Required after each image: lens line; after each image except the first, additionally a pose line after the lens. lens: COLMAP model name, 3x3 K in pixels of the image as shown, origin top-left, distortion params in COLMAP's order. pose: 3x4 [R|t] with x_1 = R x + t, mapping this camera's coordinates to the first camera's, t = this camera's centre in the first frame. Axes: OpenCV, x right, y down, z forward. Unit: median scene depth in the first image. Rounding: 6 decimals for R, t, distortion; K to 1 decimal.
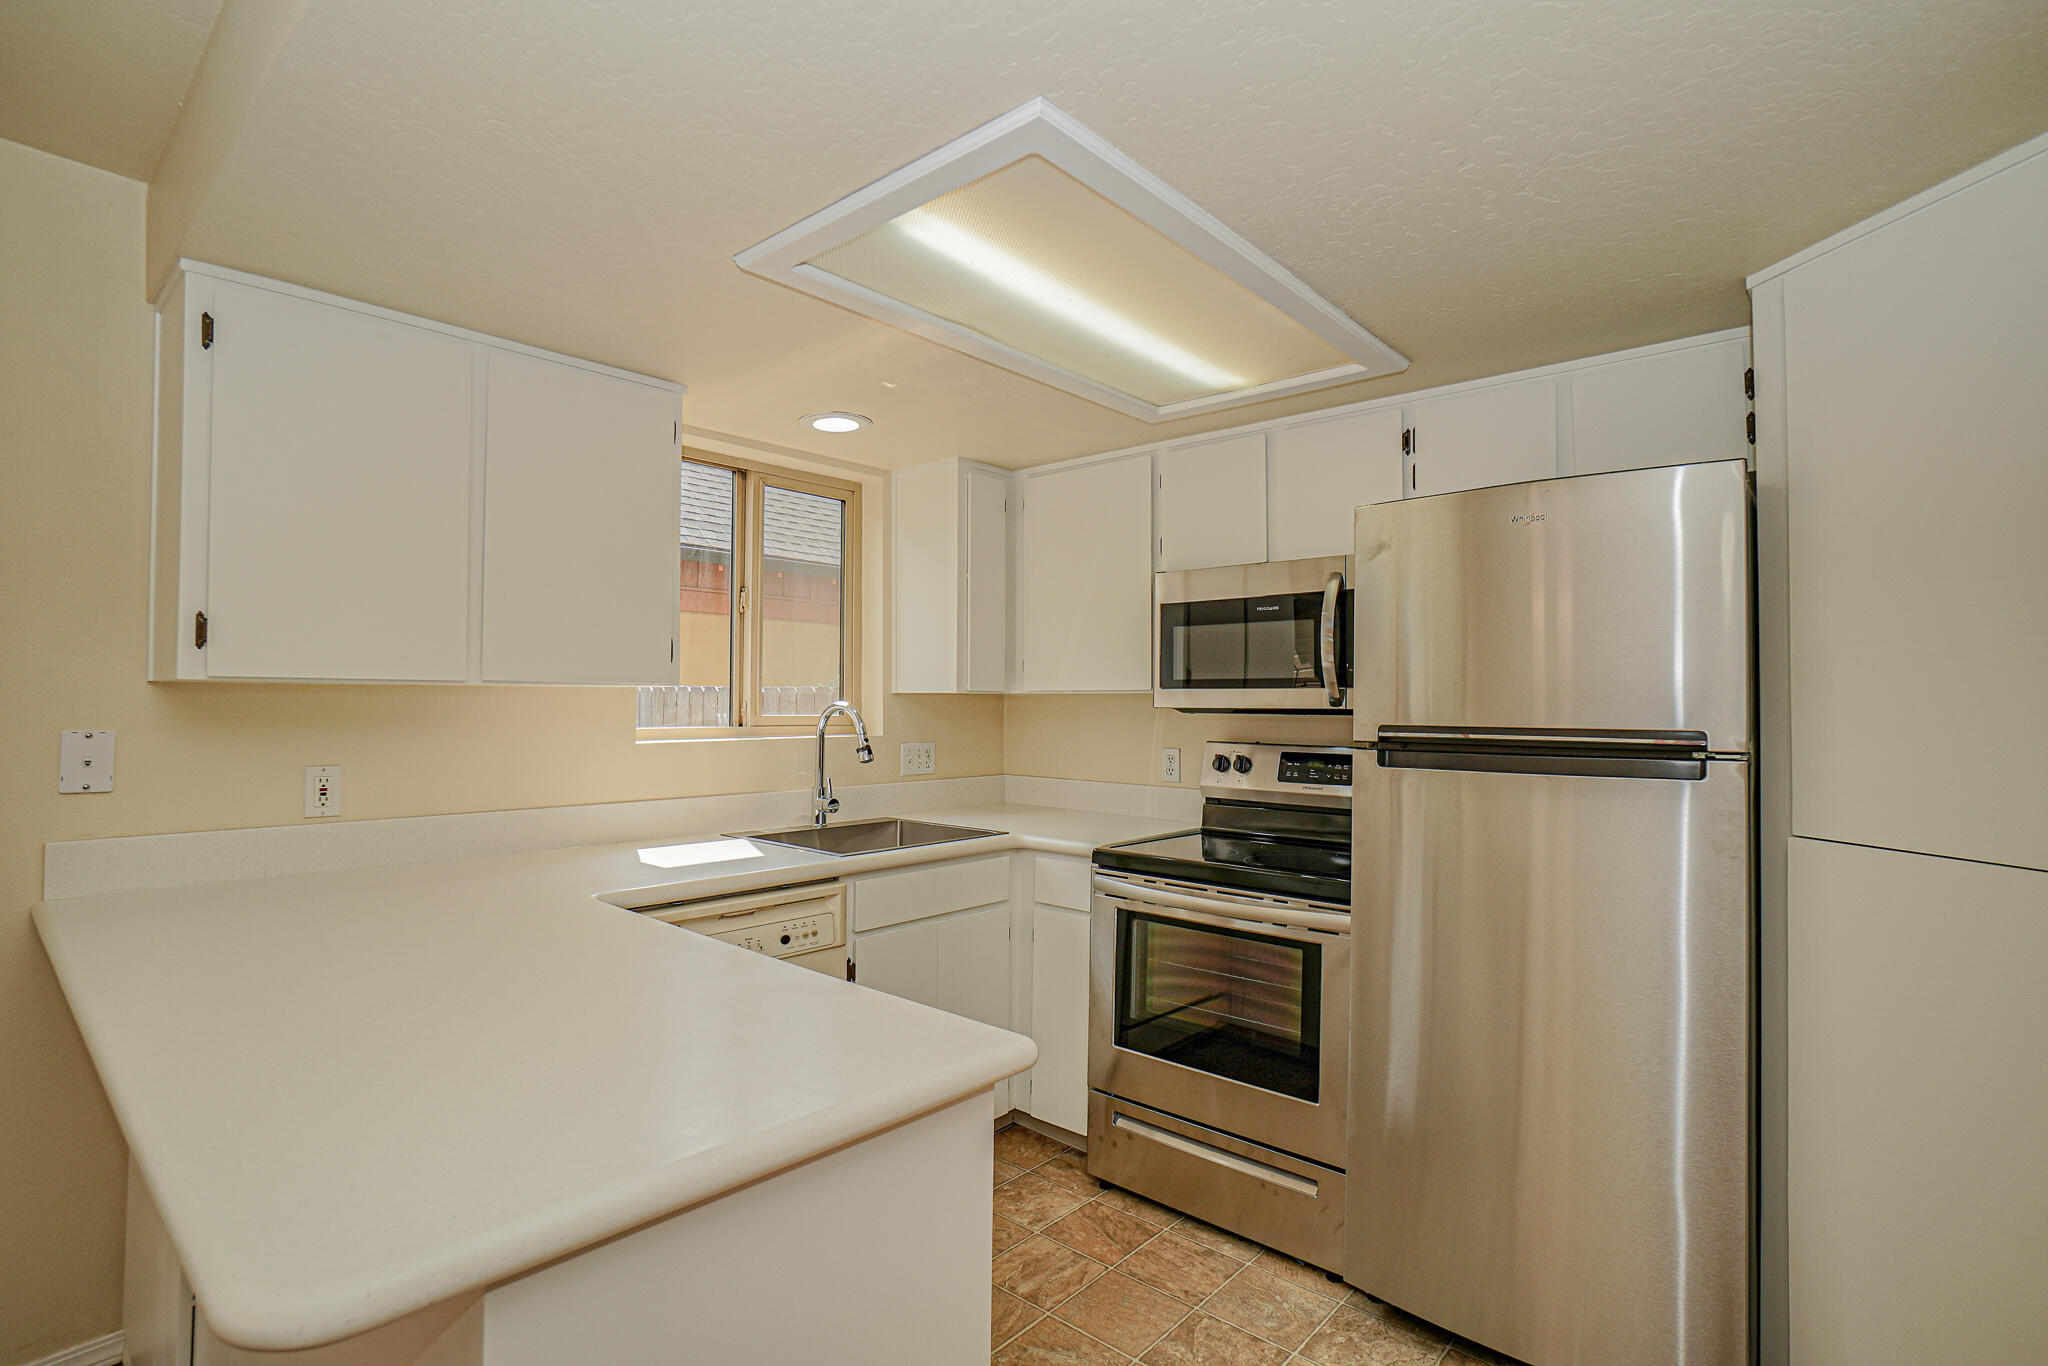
lens RADIAL K [[975.3, 0, 1024.0], [0, 975.3, 683.0], [0, 0, 1]] dist [-0.019527, 0.000348]
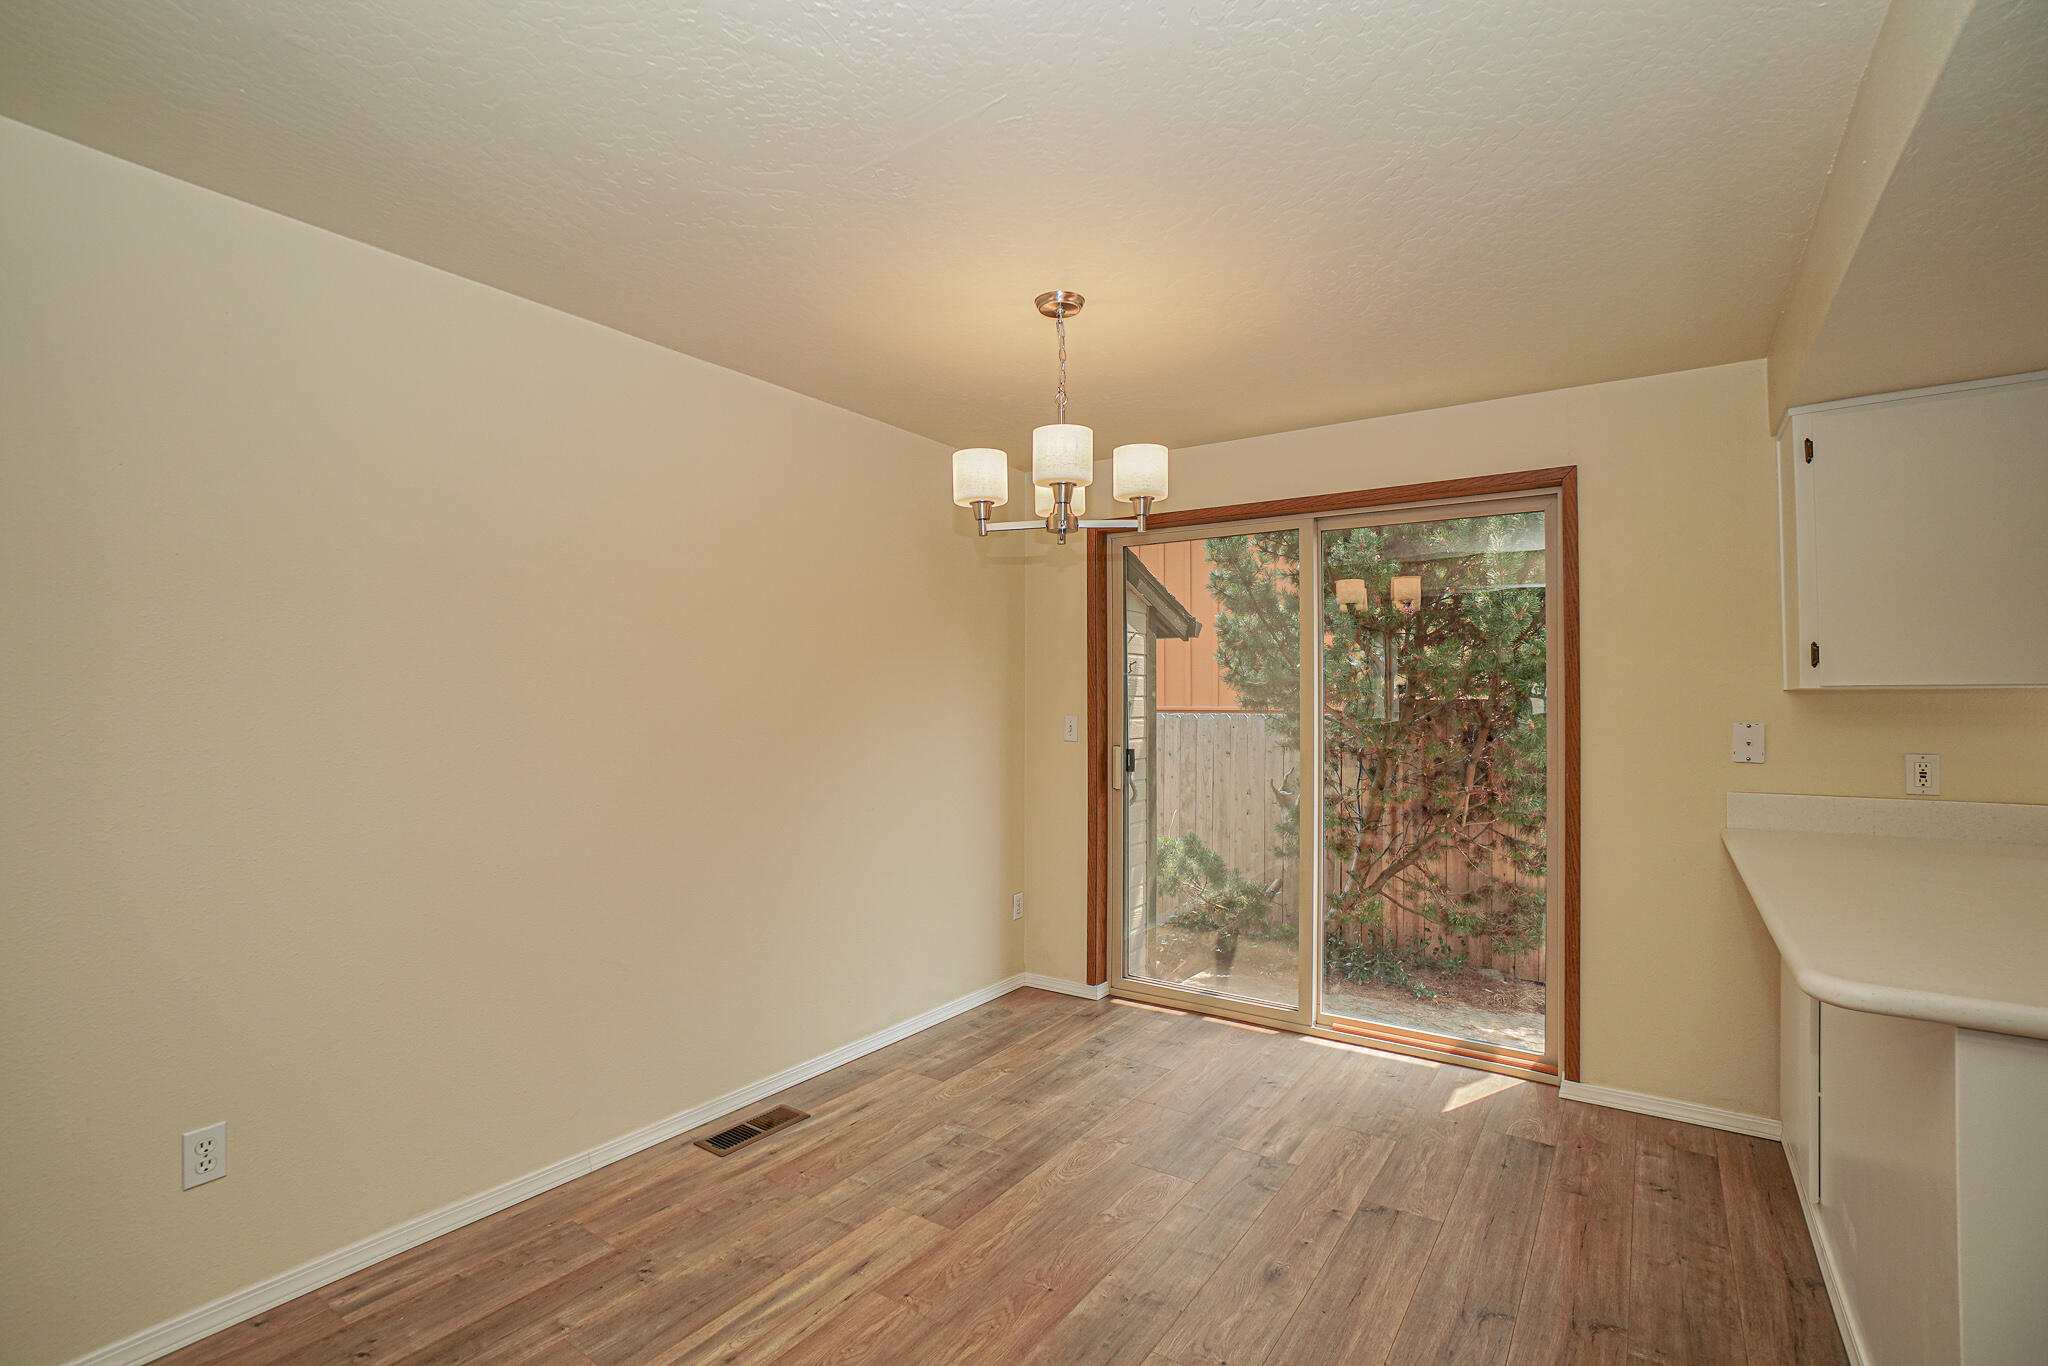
lens RADIAL K [[958.2, 0, 1024.0], [0, 958.2, 683.0], [0, 0, 1]] dist [-0.000501, 0.000106]
pose [[0.140661, -0.030066, -0.989601, 0.287279], [0.021211, 0.999401, -0.027348, 0.001994], [0.989831, -0.017144, 0.141215, -0.275449]]
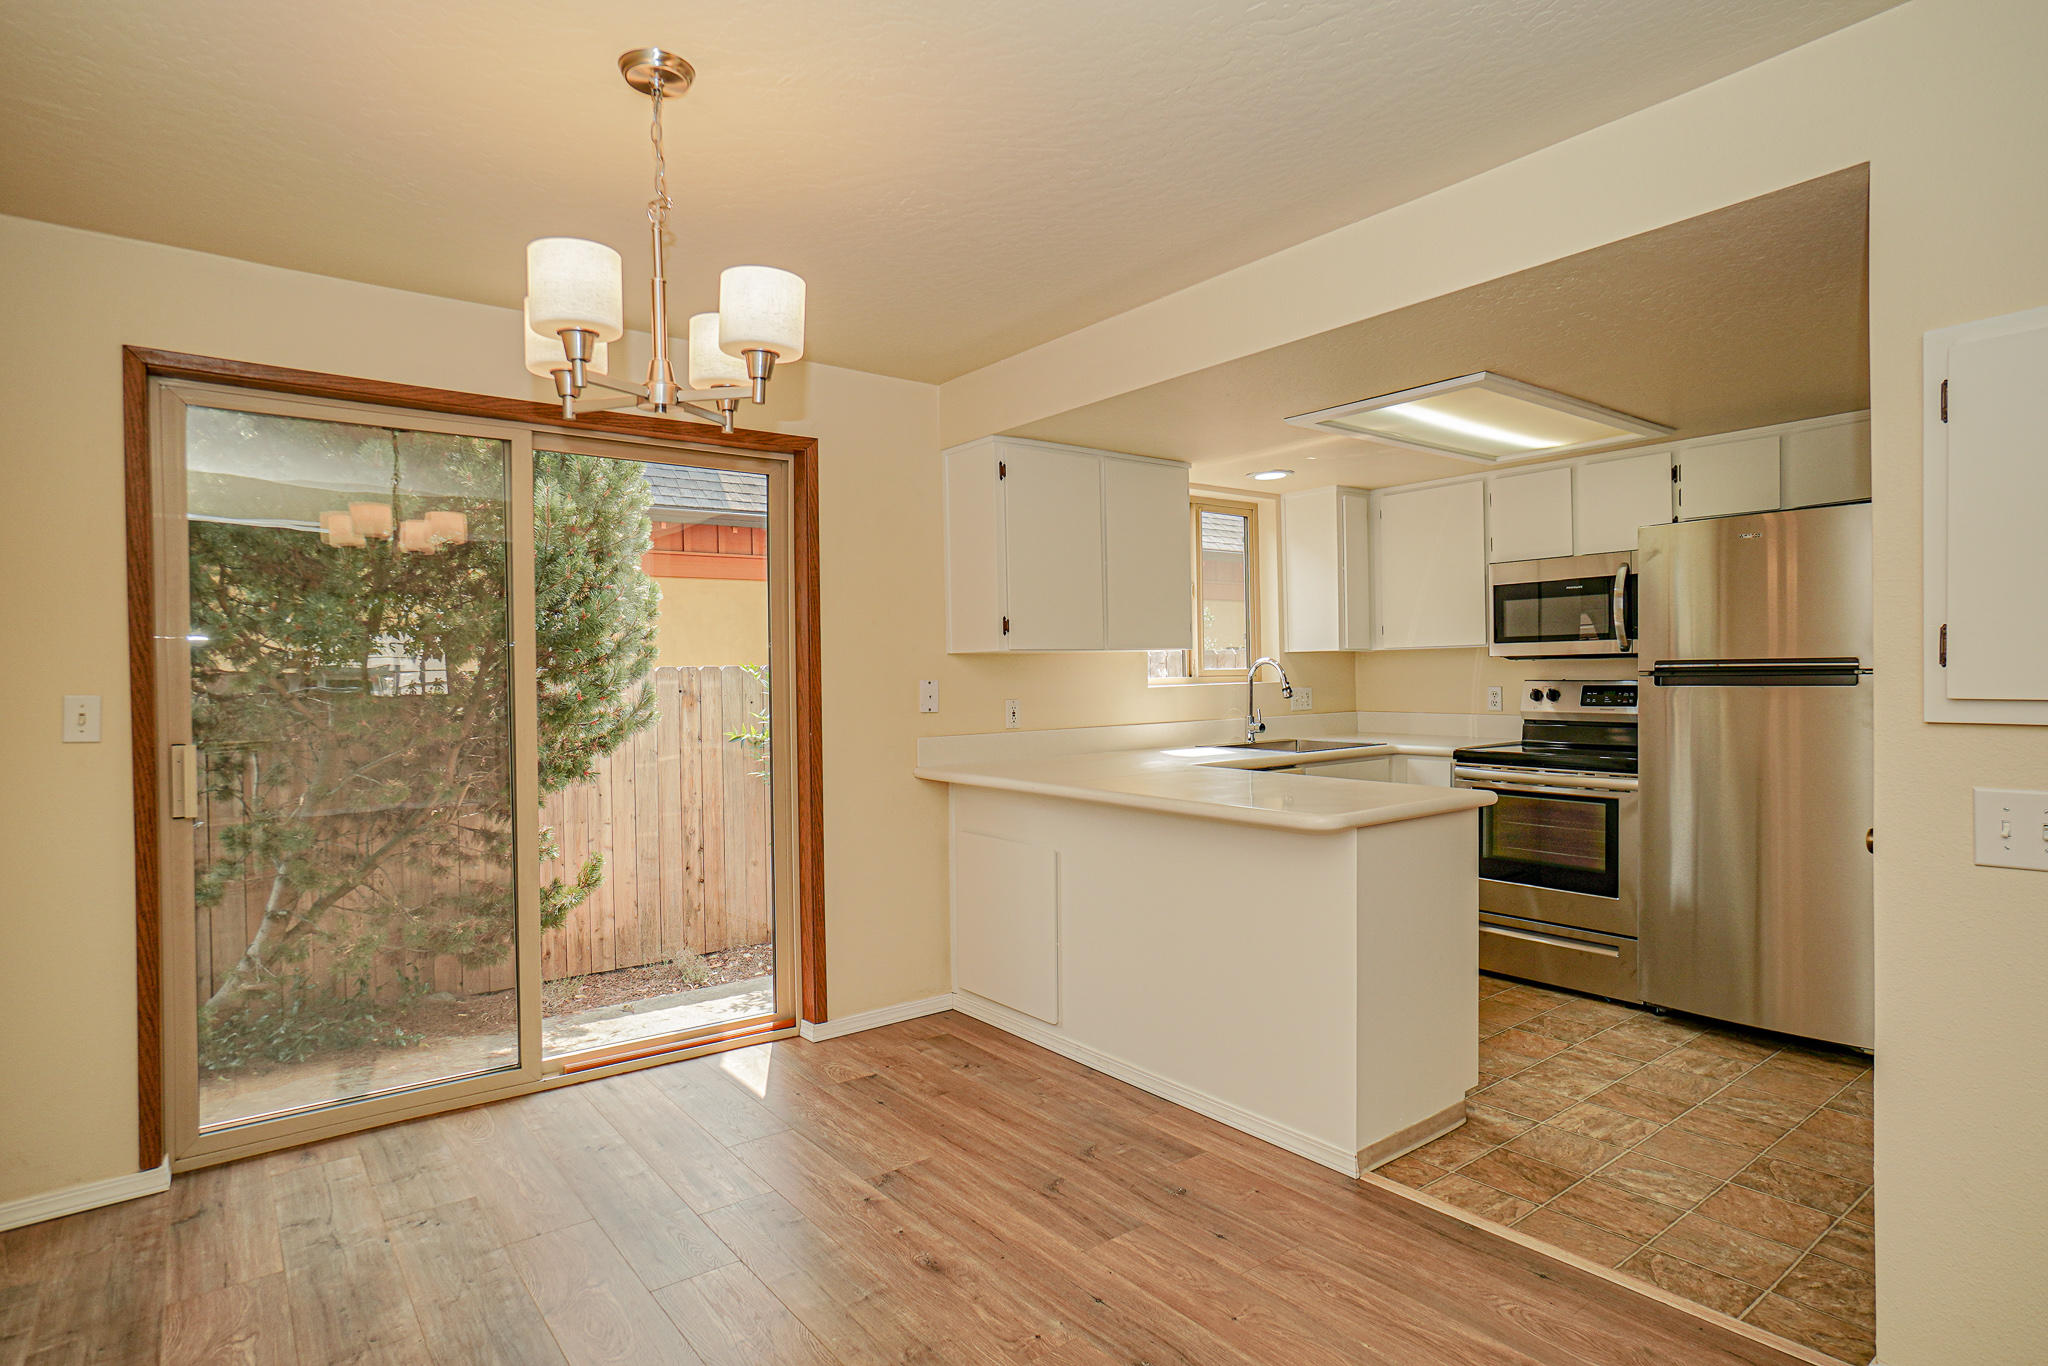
lens RADIAL K [[1120.4, 0, 1024.0], [0, 1120.4, 683.0], [0, 0, 1]] dist [0.001417, 0.001114]
pose [[0.985276, -0.022157, -0.169529, -0.291149], [0.027333, 0.999227, 0.028263, -0.001737], [0.168772, -0.032480, 0.985120, -0.833667]]
